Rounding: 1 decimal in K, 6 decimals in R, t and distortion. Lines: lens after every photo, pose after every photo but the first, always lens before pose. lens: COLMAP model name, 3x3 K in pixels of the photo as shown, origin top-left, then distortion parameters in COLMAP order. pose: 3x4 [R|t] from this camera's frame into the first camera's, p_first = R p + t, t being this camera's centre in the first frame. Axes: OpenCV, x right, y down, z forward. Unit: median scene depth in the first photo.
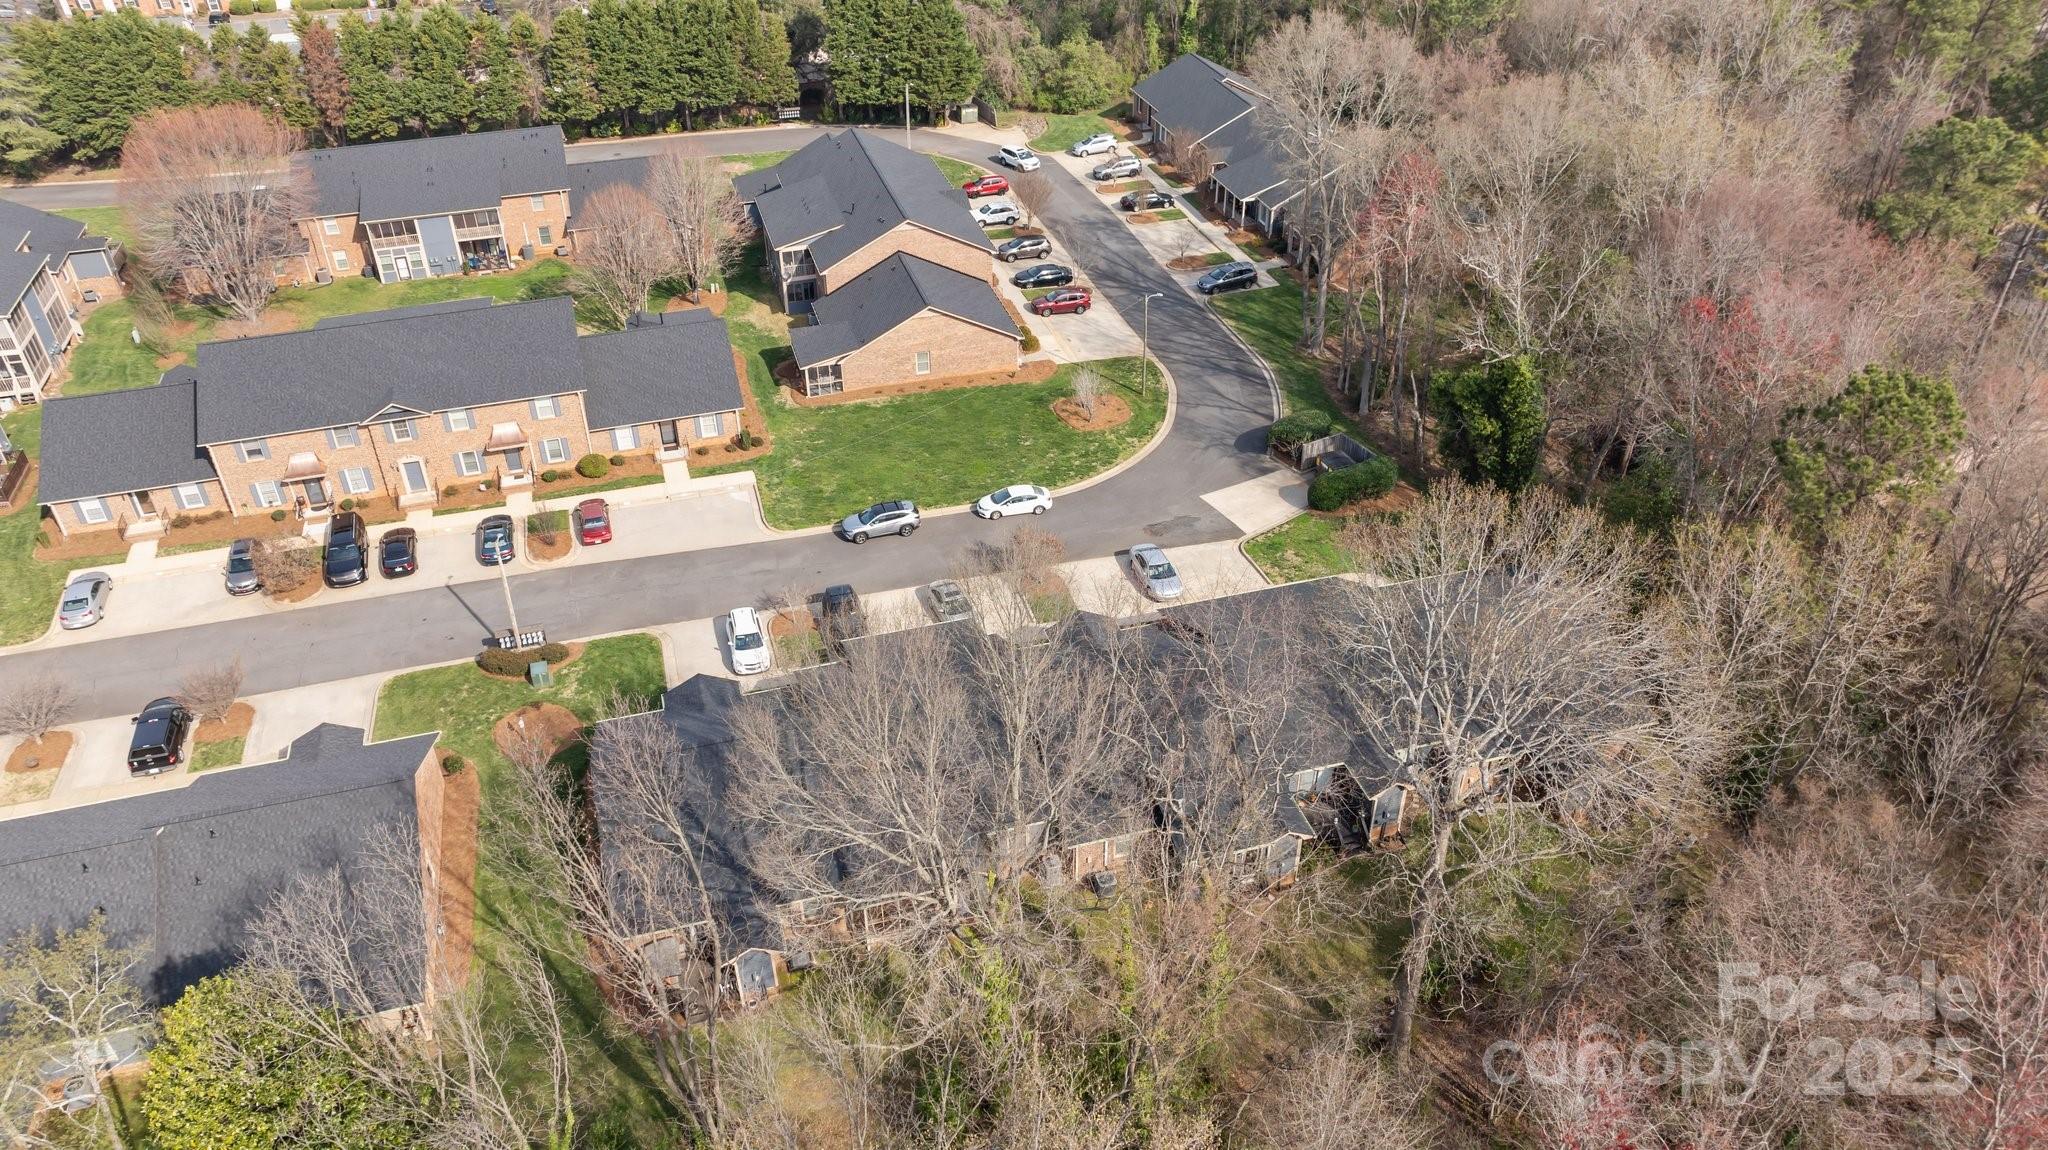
lens RADIAL K [[1449.6, 0, 1008.3], [0, 1449.6, 576.4], [0, 0, 1]] dist [-0.028925, 0.041243]
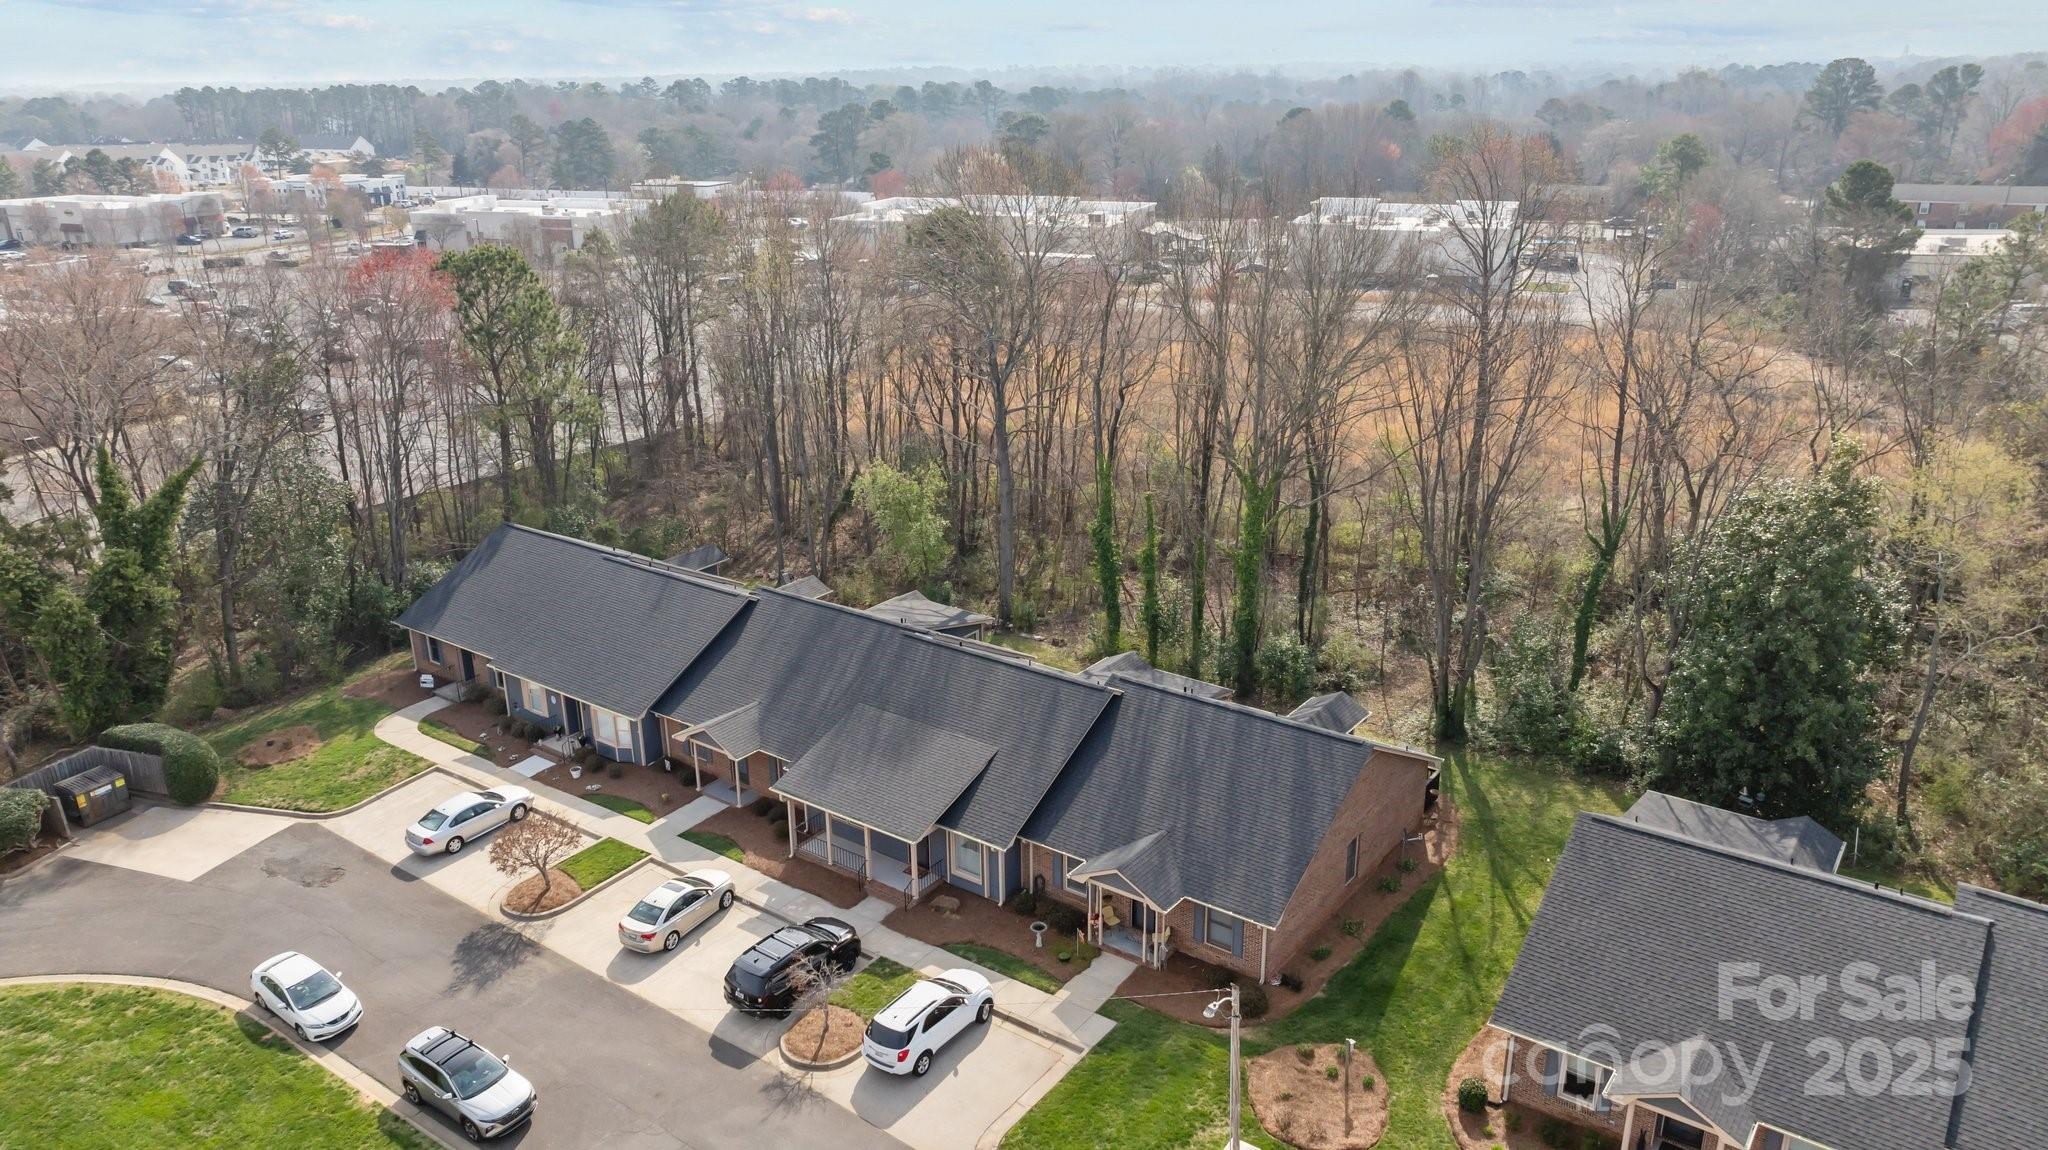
lens RADIAL K [[1449.6, 0, 1008.3], [0, 1449.6, 576.4], [0, 0, 1]] dist [-0.028925, 0.041243]
pose [[-0.596718, -0.261099, 0.758785, -0.475450], [0.479098, 0.642635, 0.597900, -0.319079], [-0.643733, 0.720310, -0.258380, 0.809521]]
